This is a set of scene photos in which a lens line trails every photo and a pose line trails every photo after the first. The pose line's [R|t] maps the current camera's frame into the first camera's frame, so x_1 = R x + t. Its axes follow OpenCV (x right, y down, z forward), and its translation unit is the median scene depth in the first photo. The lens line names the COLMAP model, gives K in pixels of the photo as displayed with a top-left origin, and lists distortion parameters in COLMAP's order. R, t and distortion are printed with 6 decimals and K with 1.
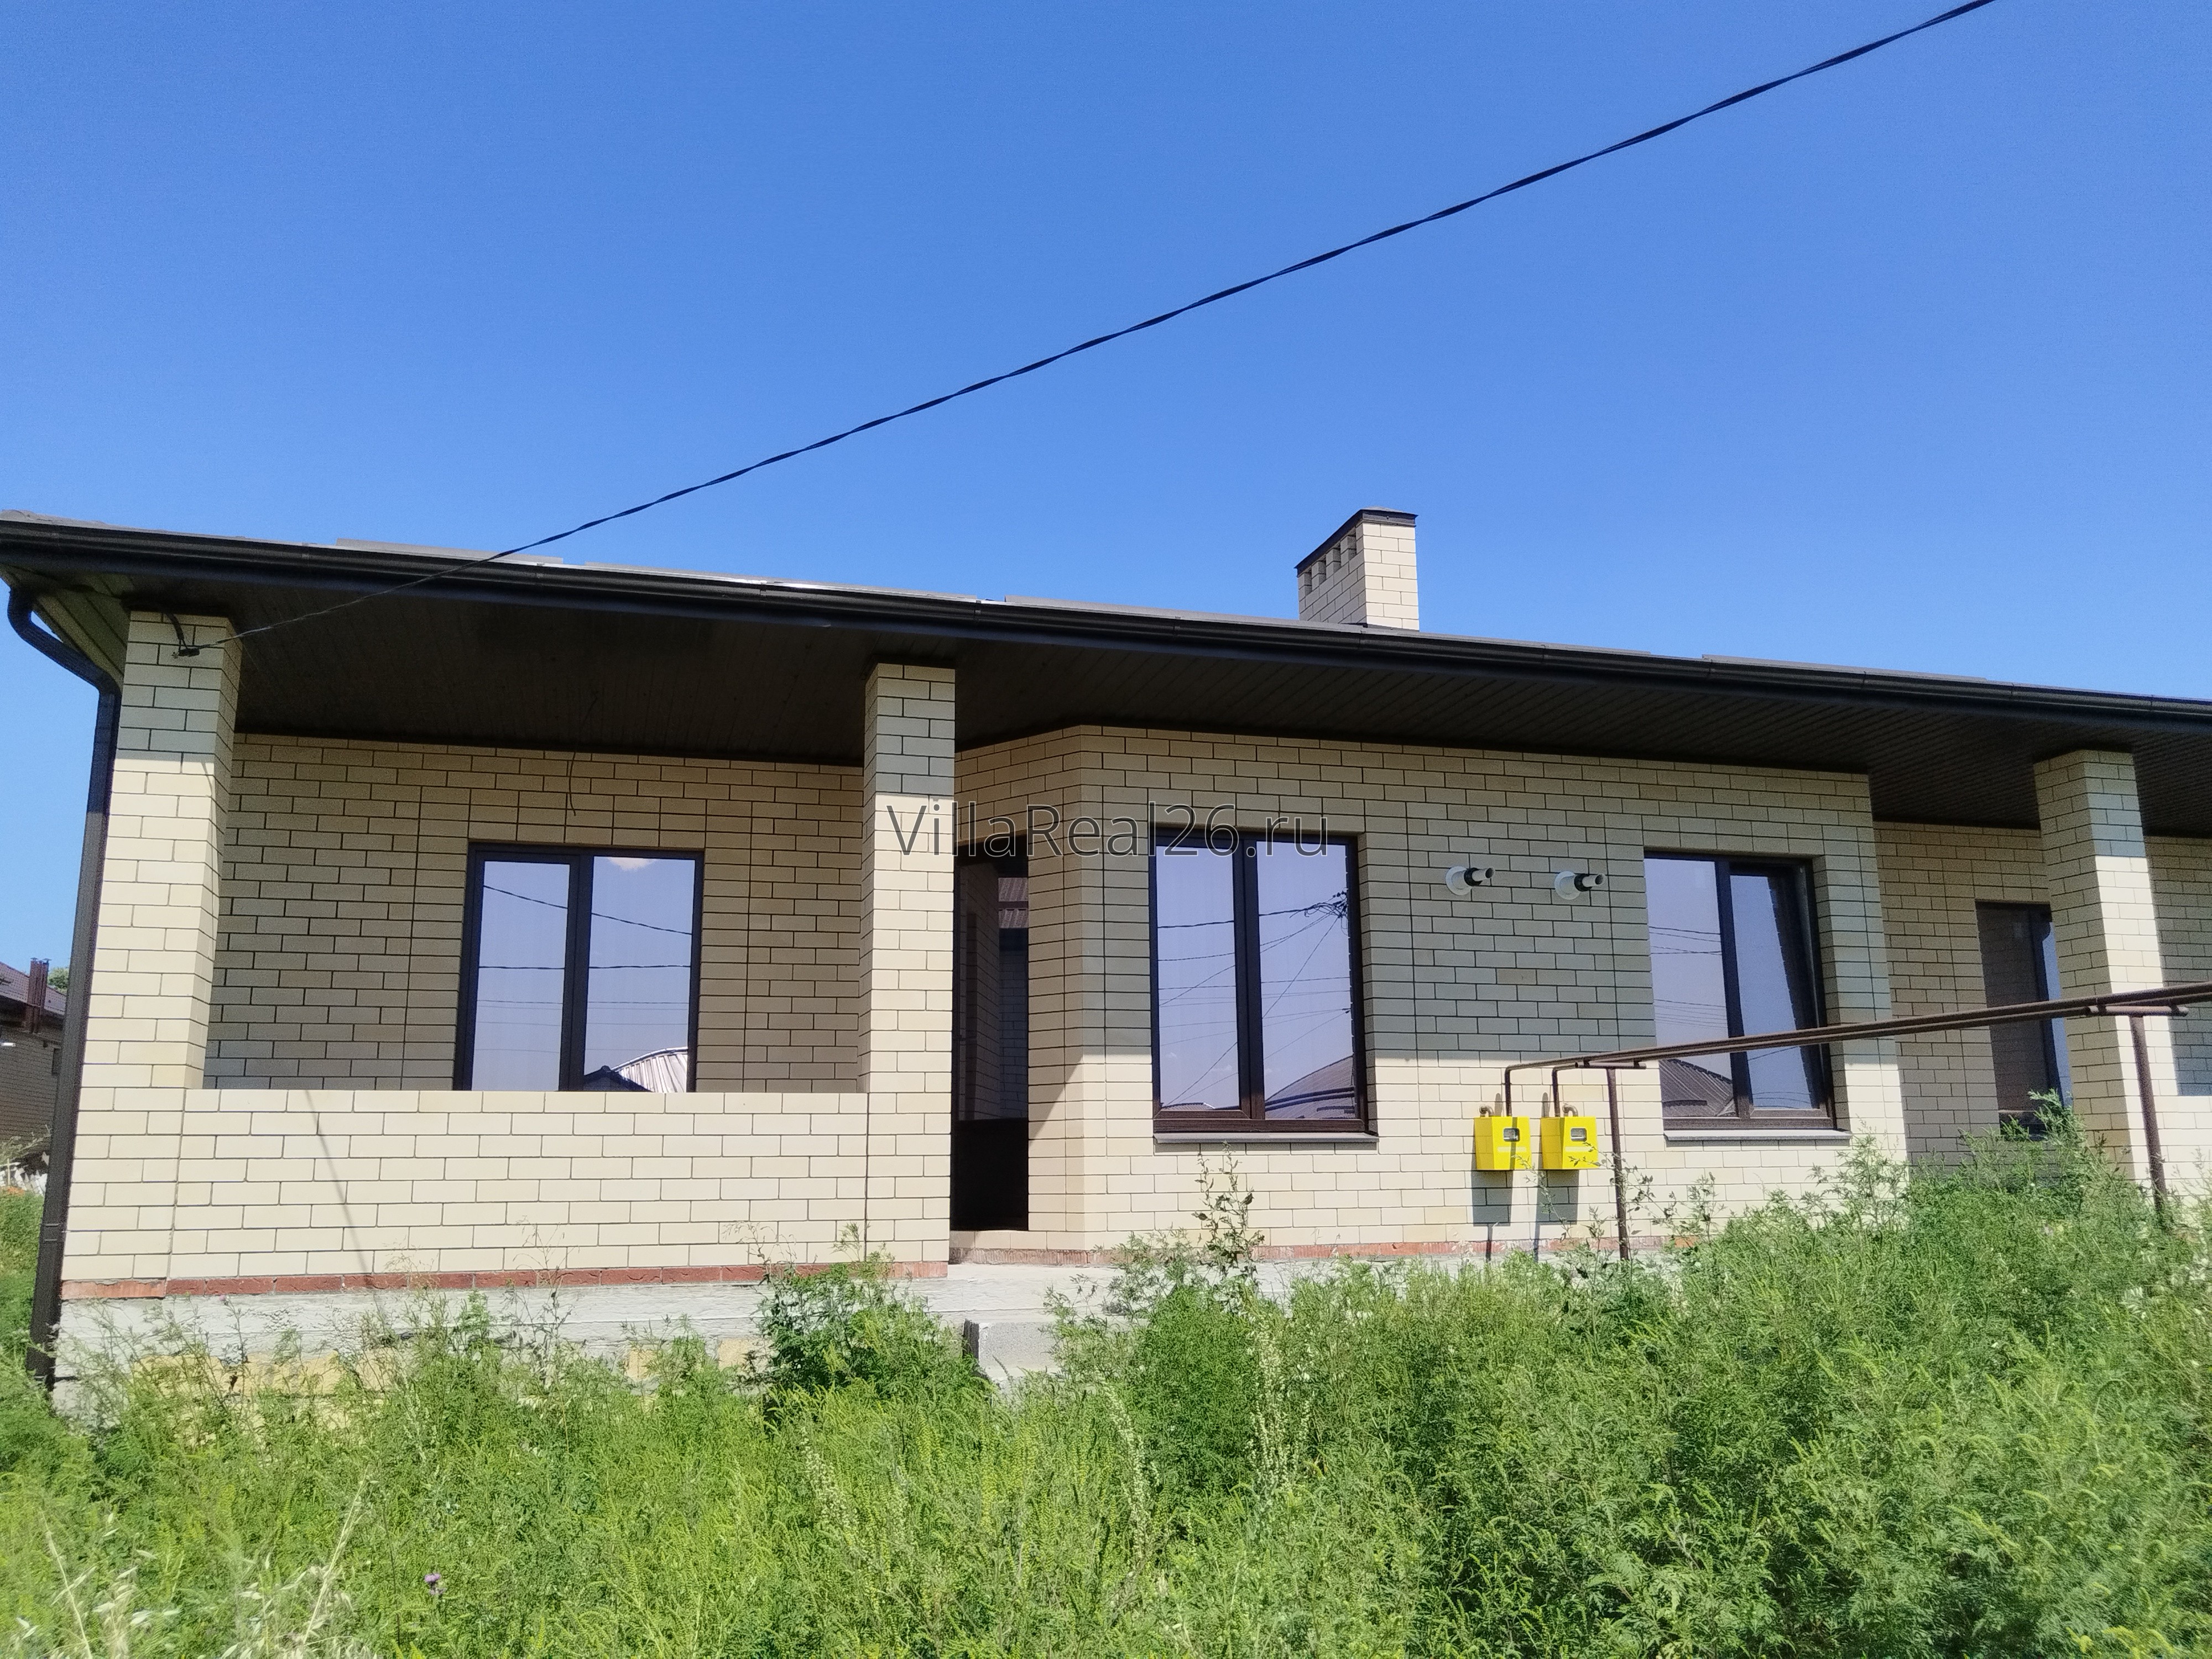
lens RADIAL K [[1731.5, 0, 1106.4], [0, 1731.5, 826.8], [0, 0, 1]] dist [-0.008403, -0.013222]
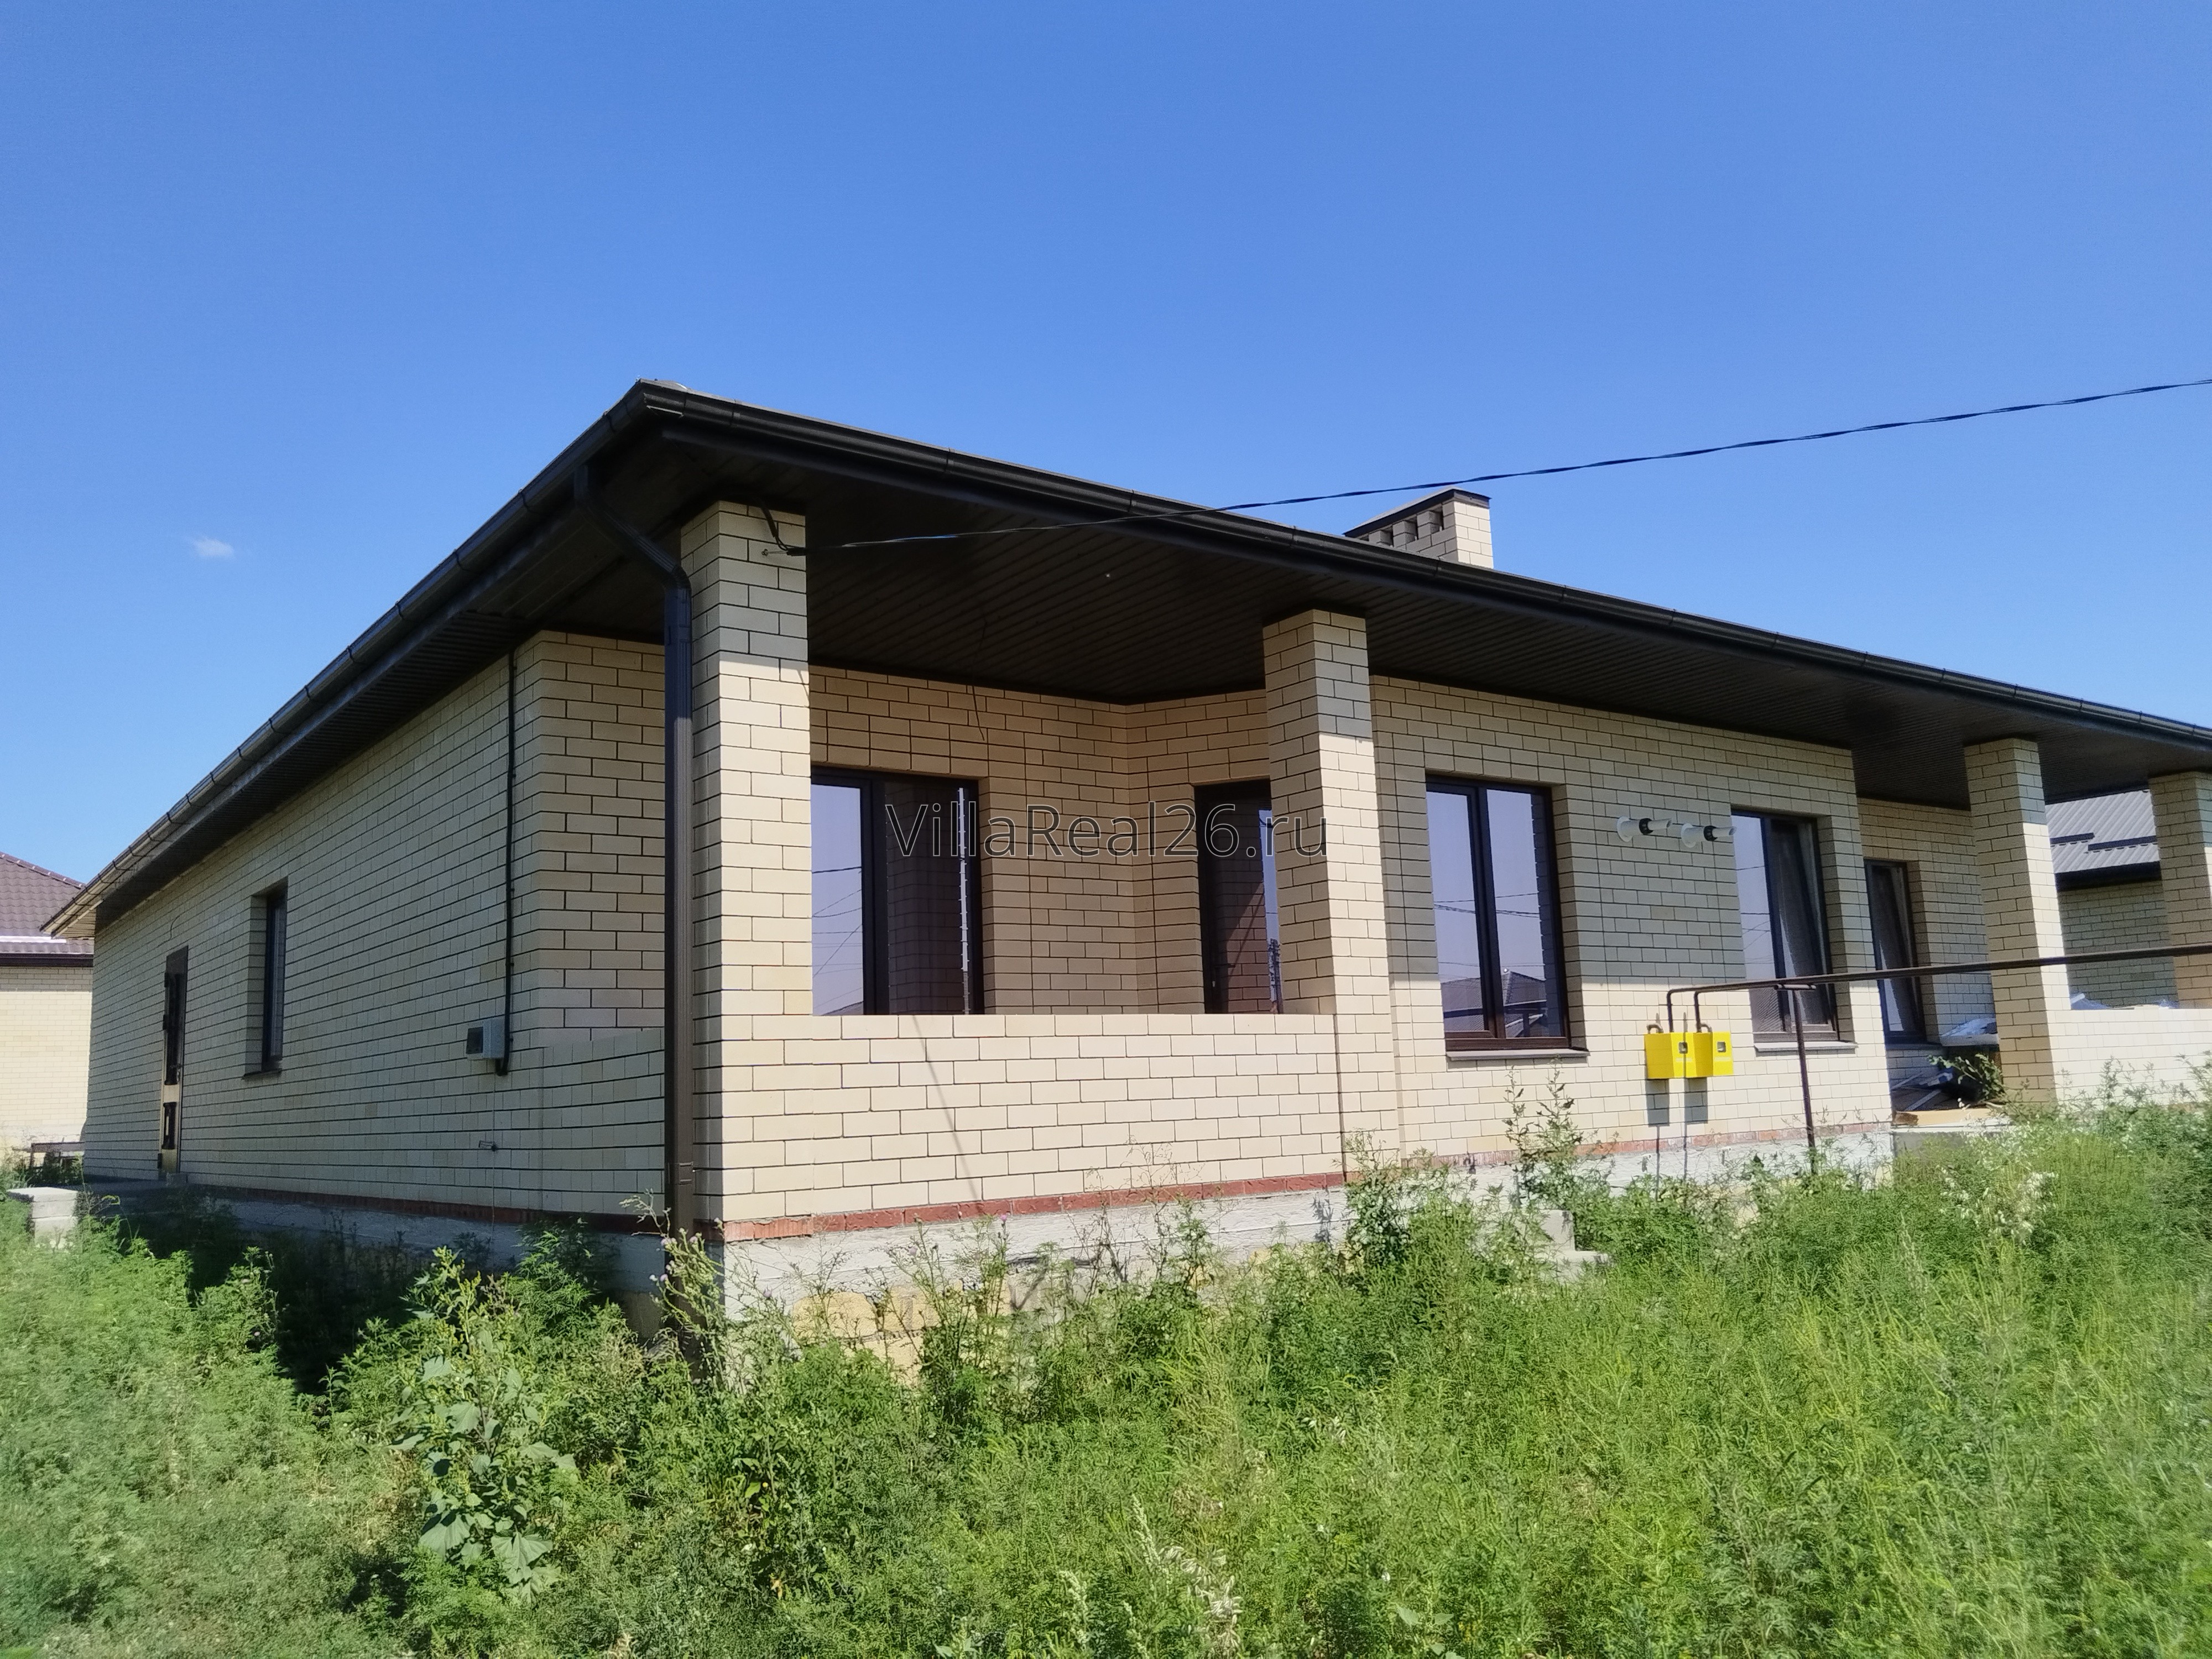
lens RADIAL K [[1731.5, 0, 1099.4], [0, 1731.5, 828.3], [0, 0, 1]] dist [-0.008403, -0.013222]
pose [[0.939613, 0.026190, 0.341236, -0.527356], [-0.037837, 0.998905, 0.027521, 0.012666], [-0.340141, -0.038770, 0.939575, 0.043278]]
